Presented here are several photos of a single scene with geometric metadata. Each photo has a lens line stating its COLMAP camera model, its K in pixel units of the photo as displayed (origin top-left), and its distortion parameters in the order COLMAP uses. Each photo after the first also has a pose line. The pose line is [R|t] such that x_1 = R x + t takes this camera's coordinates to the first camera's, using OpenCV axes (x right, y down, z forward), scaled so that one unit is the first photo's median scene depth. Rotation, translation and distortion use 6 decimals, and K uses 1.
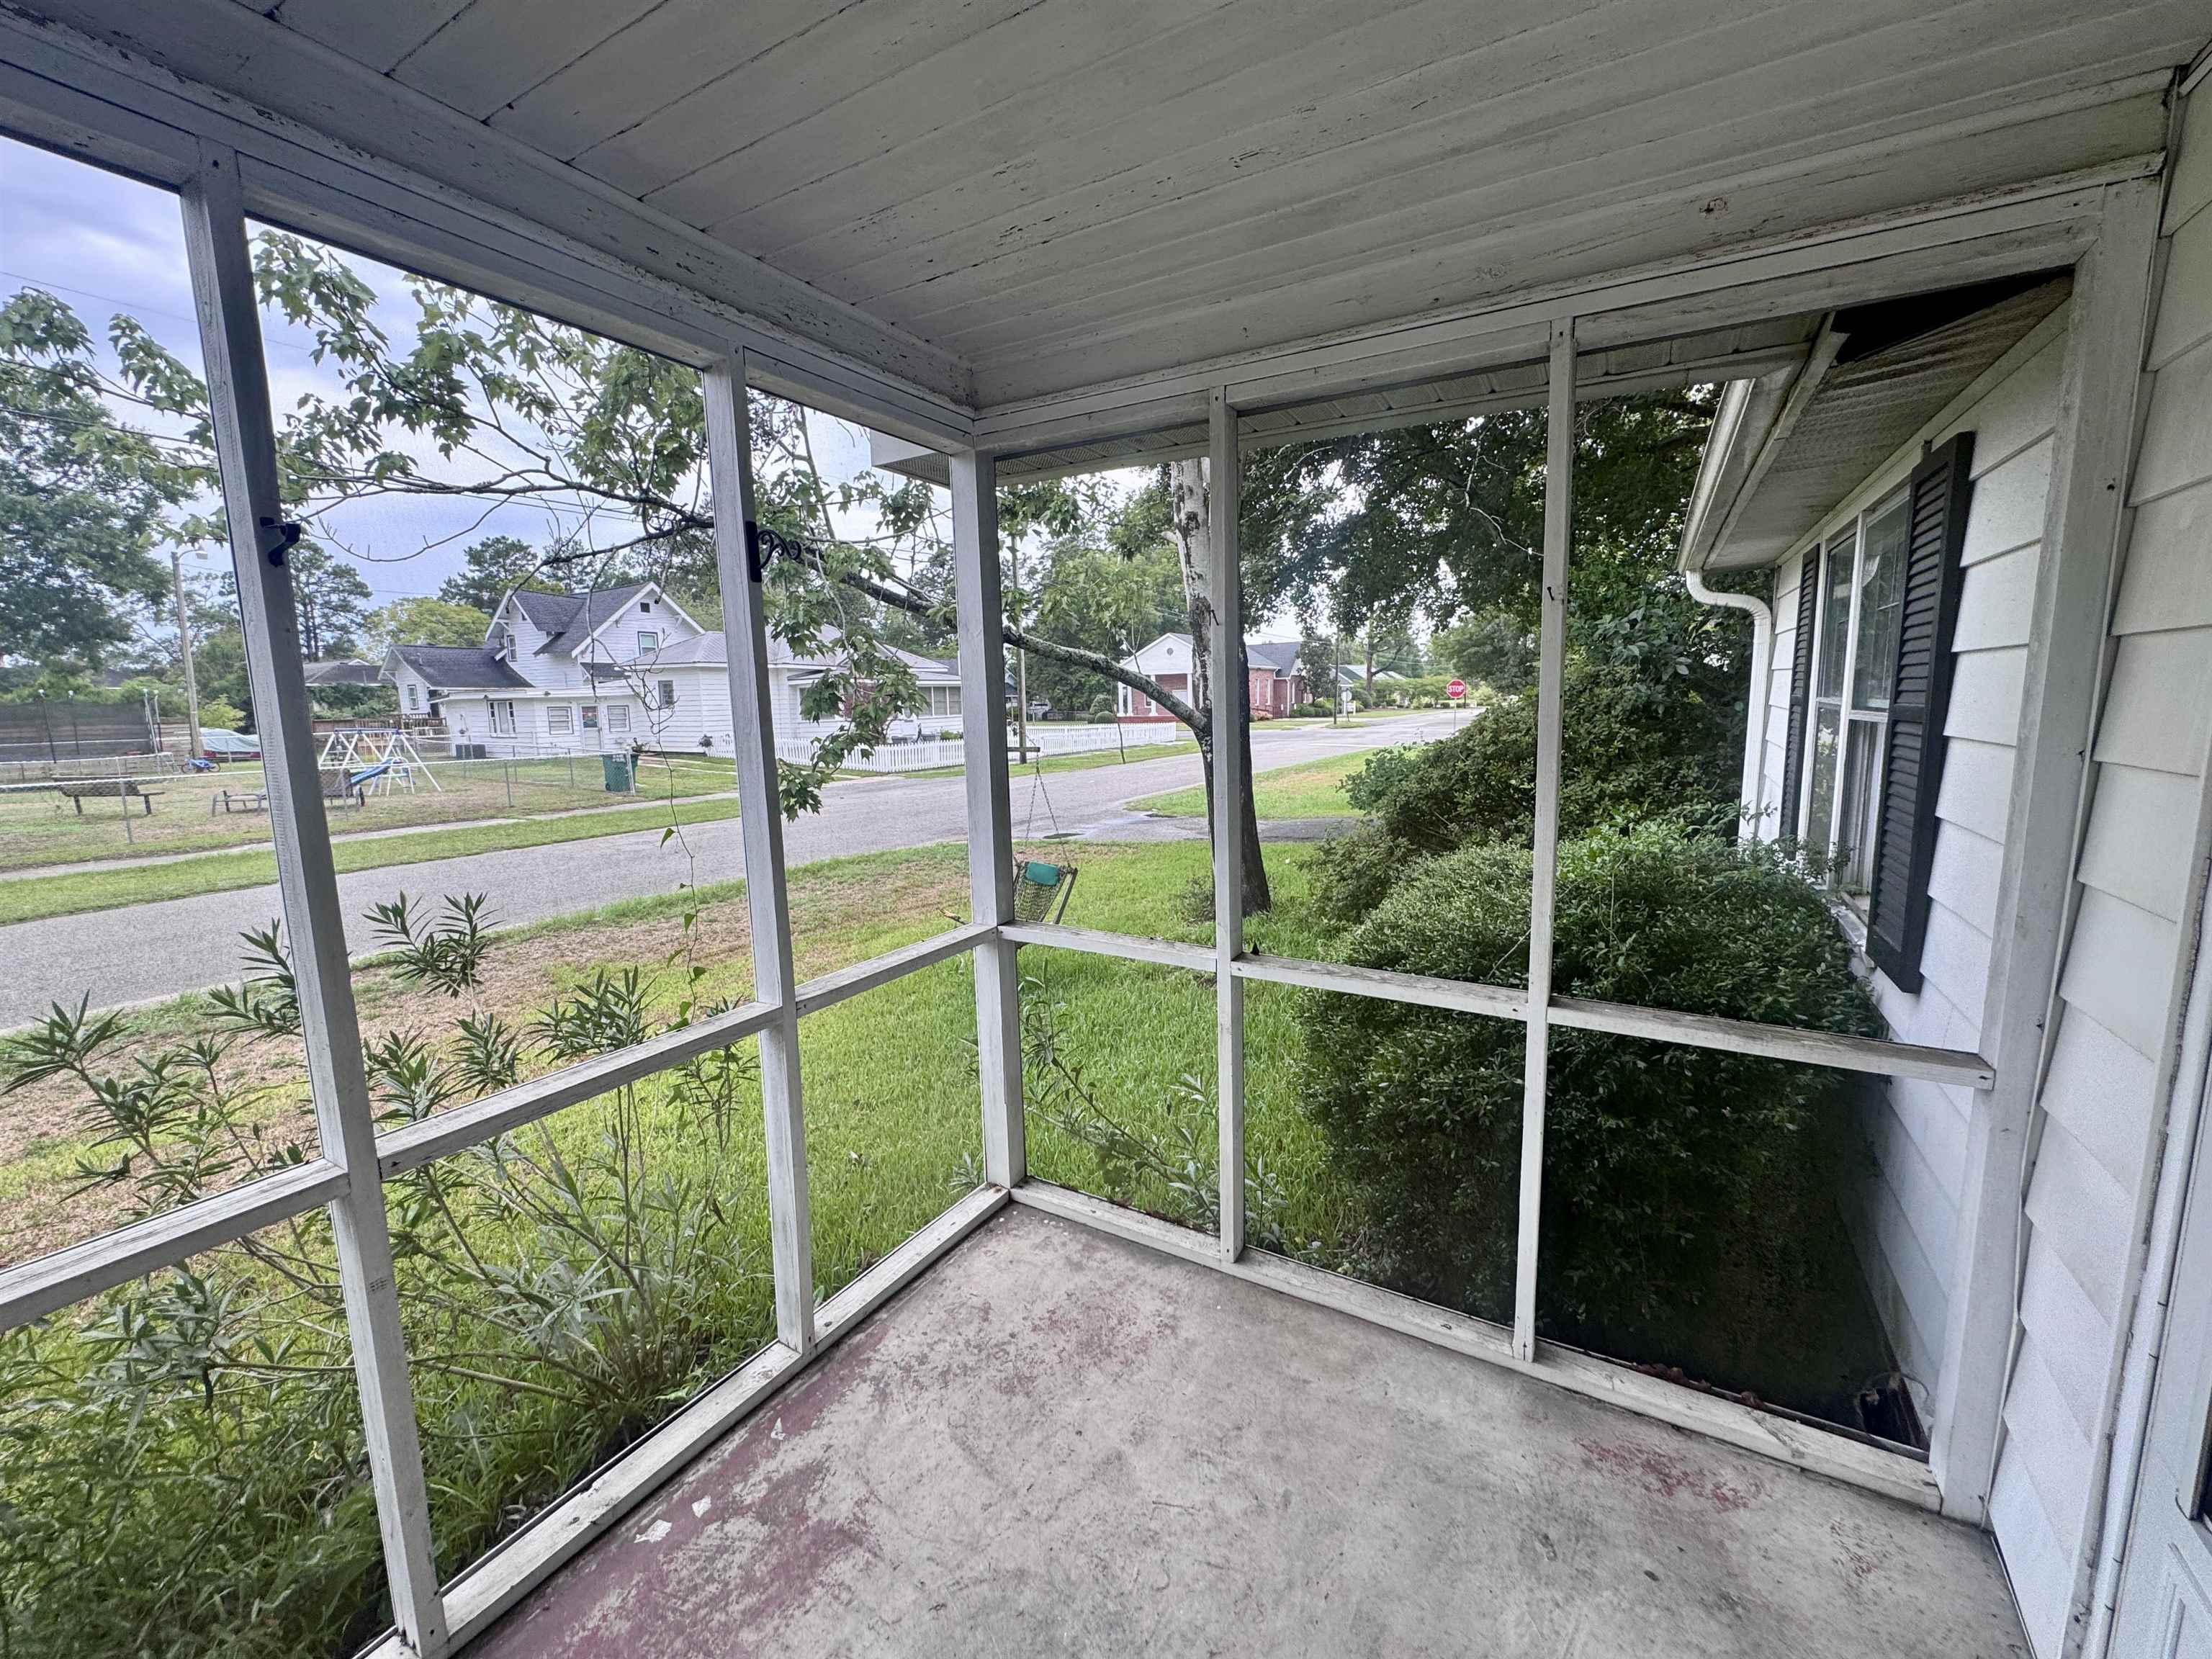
lens RADIAL K [[886.2, 0, 1110.2], [0, 886.2, 831.5], [0, 0, 1]] dist [-0.004536, 0.001055]
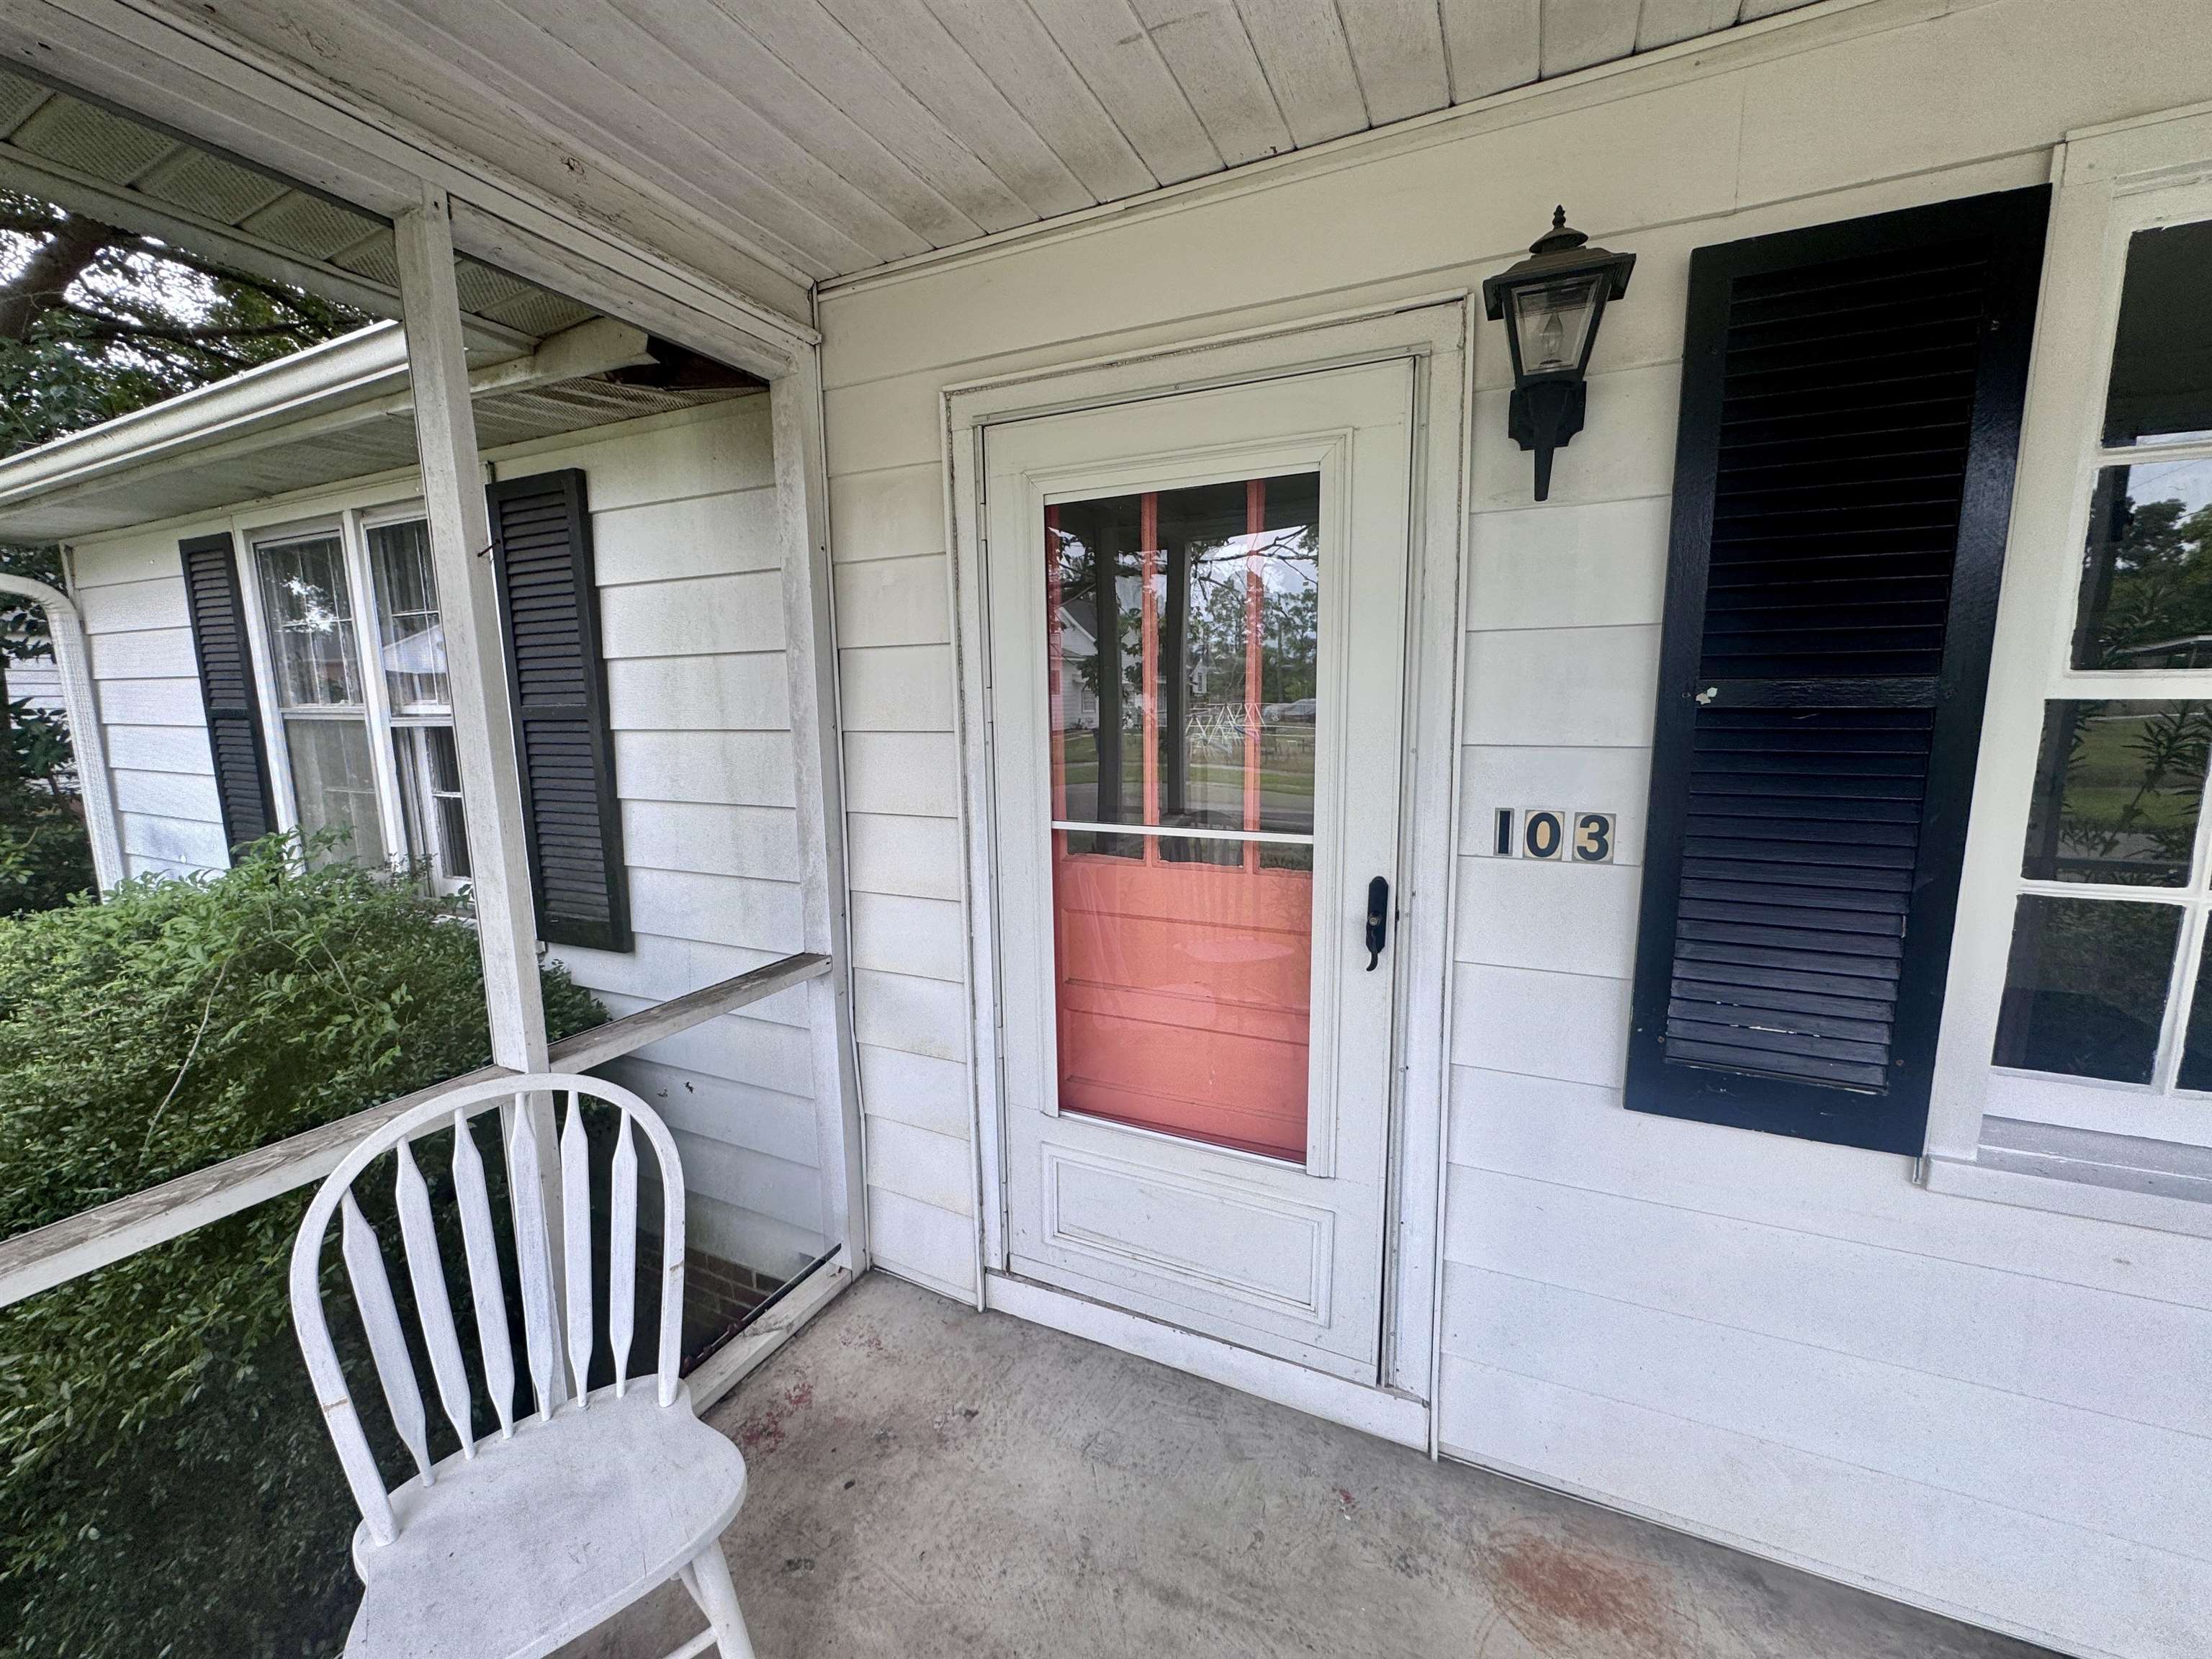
lens RADIAL K [[886.2, 0, 1098.3], [0, 886.2, 826.3], [0, 0, 1]] dist [-0.004536, 0.001055]
pose [[-0.090026, -0.126437, 0.987881, -0.359678], [0.164818, 0.976340, 0.139980, -0.050271], [-0.982207, 0.175422, -0.067057, 0.576370]]
